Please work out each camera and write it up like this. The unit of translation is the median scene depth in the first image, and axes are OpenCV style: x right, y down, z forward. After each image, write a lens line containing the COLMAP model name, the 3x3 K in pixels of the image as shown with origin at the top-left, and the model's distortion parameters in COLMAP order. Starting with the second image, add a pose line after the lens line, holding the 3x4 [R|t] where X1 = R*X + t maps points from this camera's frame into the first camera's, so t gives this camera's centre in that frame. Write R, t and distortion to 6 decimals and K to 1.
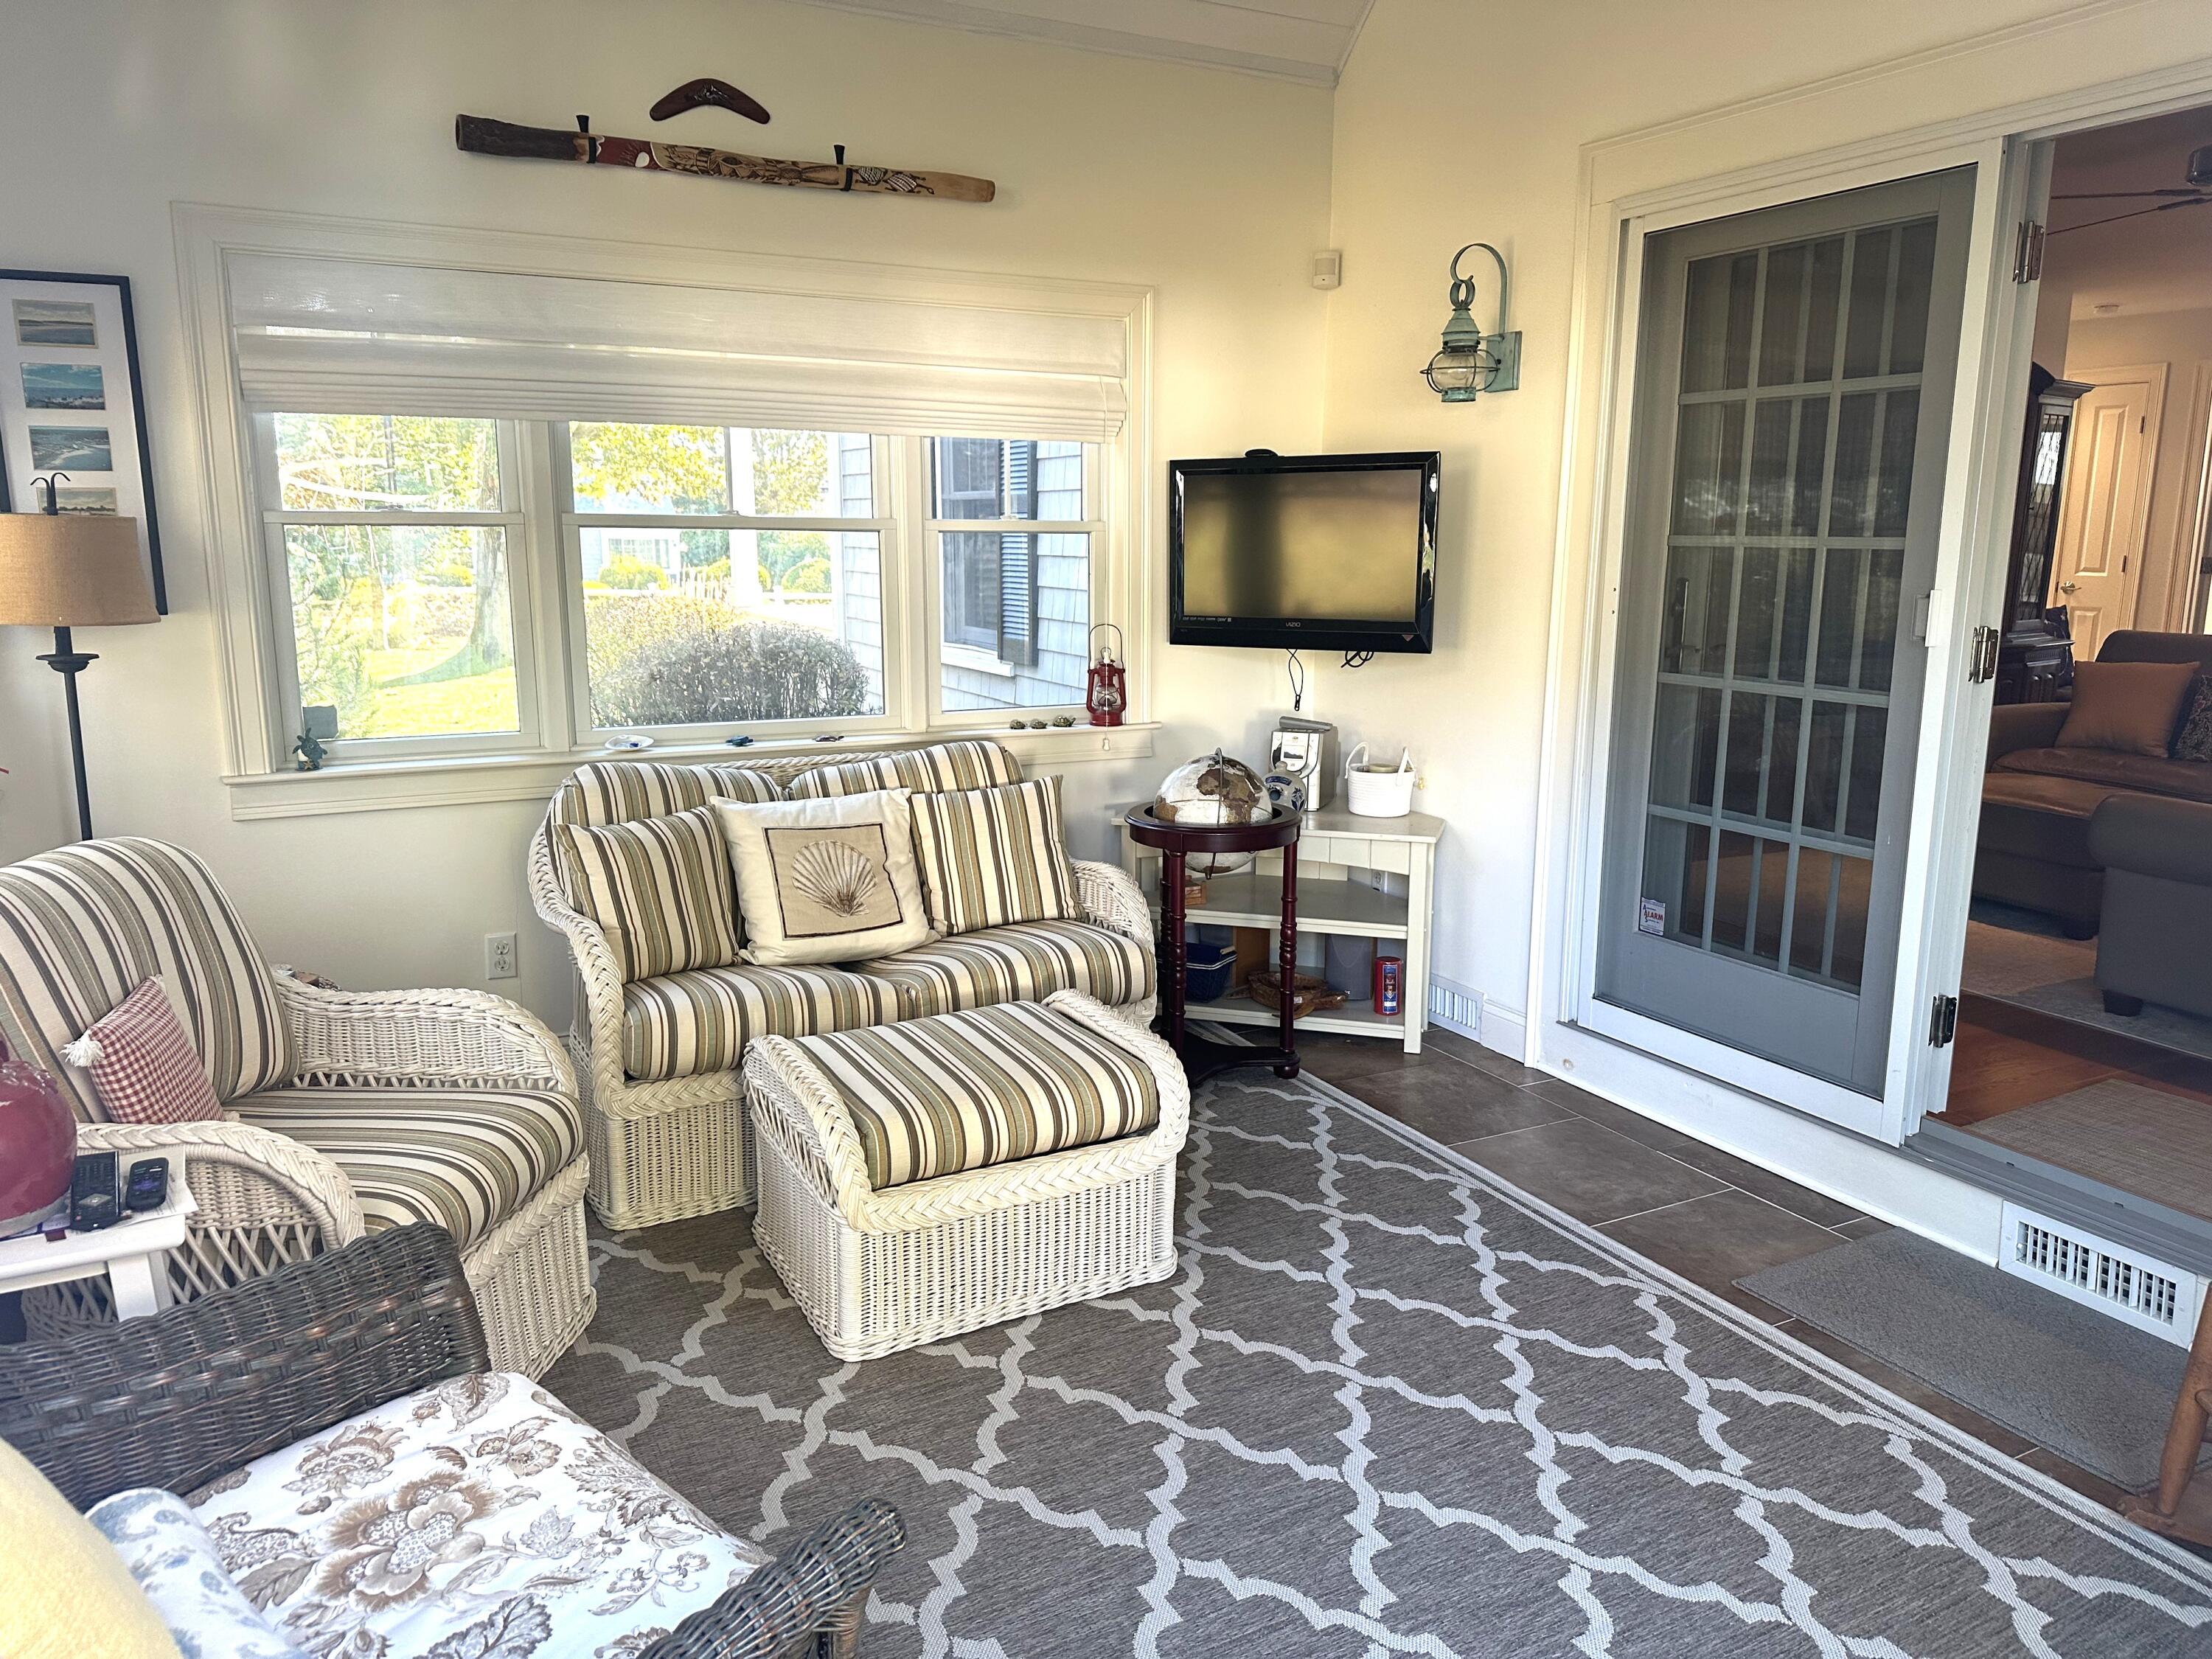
lens RADIAL K [[1538.7, 0, 1106.0], [0, 1538.7, 829.5], [0, 0, 1]] dist [0.054393, -0.060840]
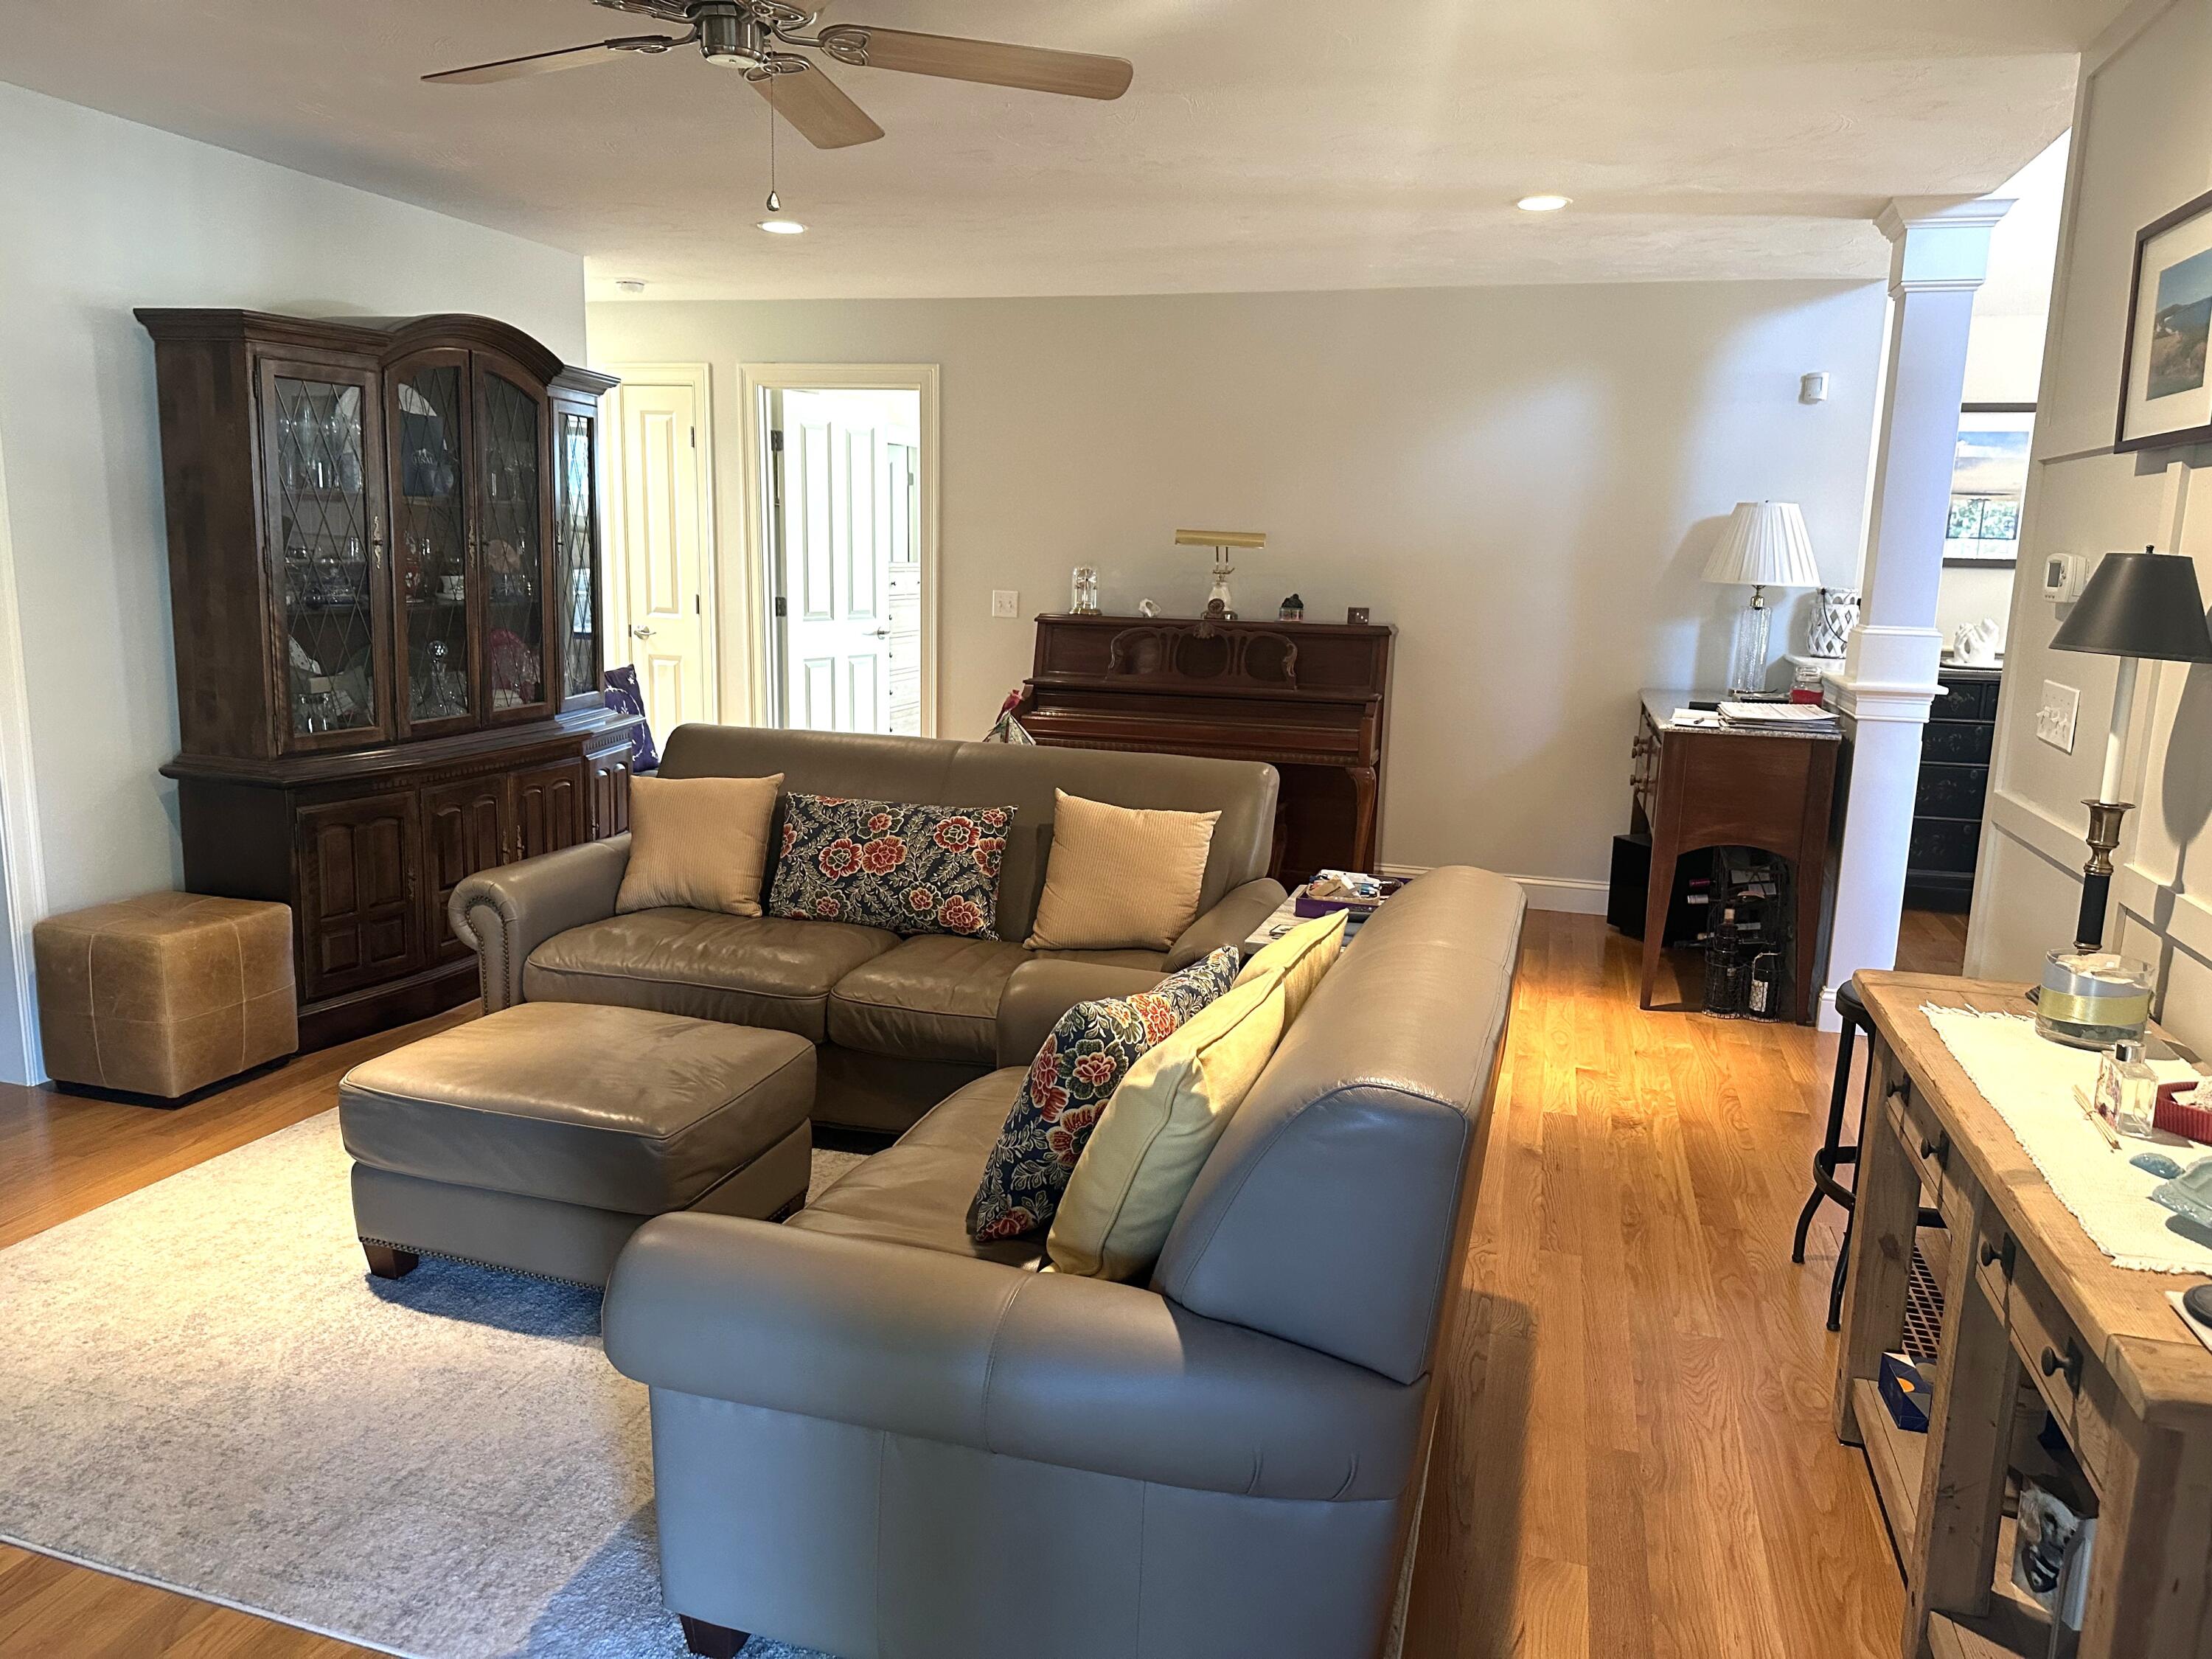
lens RADIAL K [[1538.7, 0, 1106.0], [0, 1538.7, 829.5], [0, 0, 1]] dist [0.054393, -0.060840]
pose [[0.690808, -0.120222, 0.712973, 0.395204], [0.118244, 0.991589, 0.052634, -0.135404], [-0.713304, 0.047945, 0.699213, 0.532764]]
